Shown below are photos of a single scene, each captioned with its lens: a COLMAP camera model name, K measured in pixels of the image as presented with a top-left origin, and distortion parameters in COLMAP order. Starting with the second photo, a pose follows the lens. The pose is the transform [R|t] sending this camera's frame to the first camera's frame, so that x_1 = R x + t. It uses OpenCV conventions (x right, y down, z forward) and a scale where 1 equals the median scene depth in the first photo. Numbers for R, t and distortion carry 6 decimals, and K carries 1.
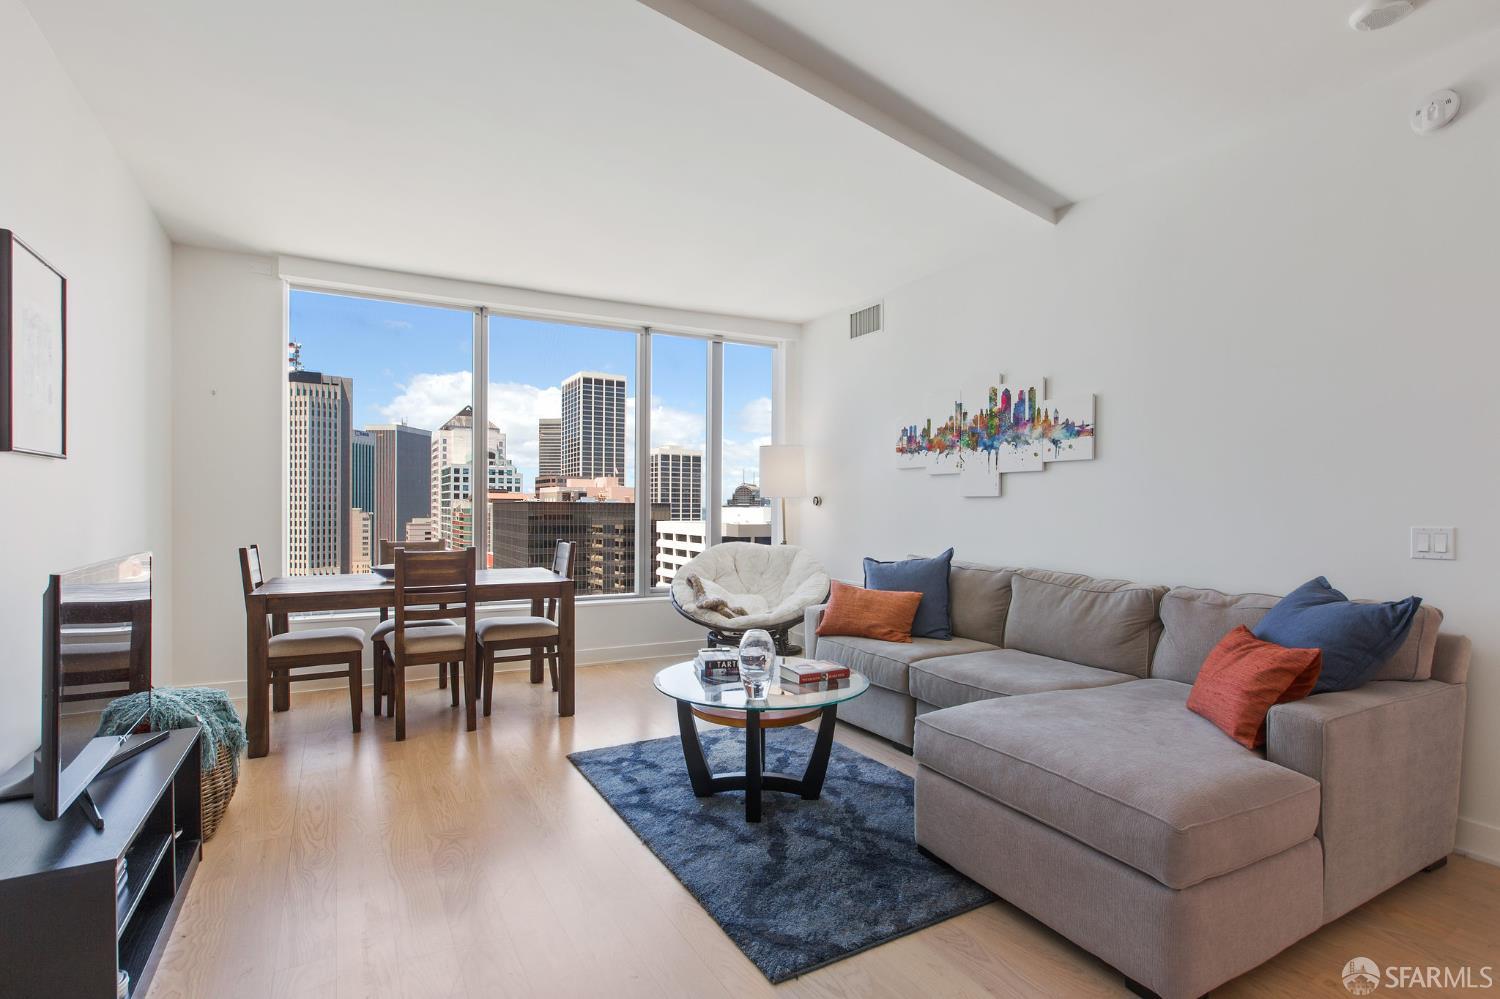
lens RADIAL K [[703.8, 0, 748.5], [0, 703.8, 514.2], [0, 0, 1]] dist [-0.002543, 0.000191]
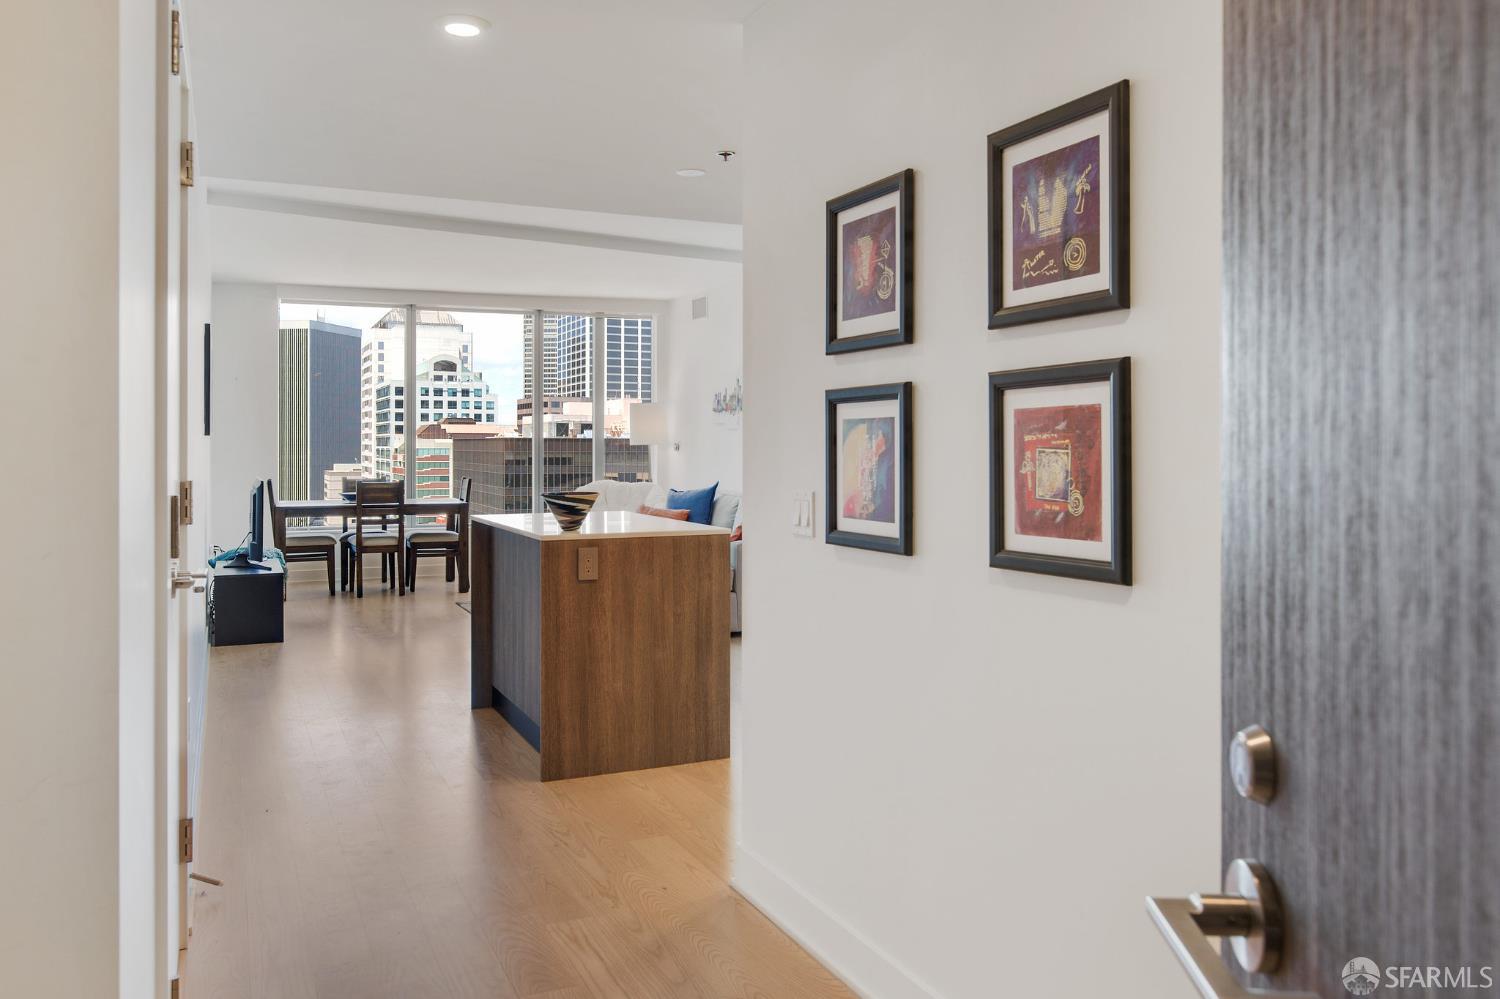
lens RADIAL K [[1154.2, 0, 752.6], [0, 1154.2, 447.6], [0, 0, 1]] dist [0.005396, 0.001154]
pose [[0.995353, -0.004452, -0.096190, 0.534075], [0.003785, 0.999968, -0.007112, -0.004144], [0.096218, 0.006715, 0.995338, -1.256692]]
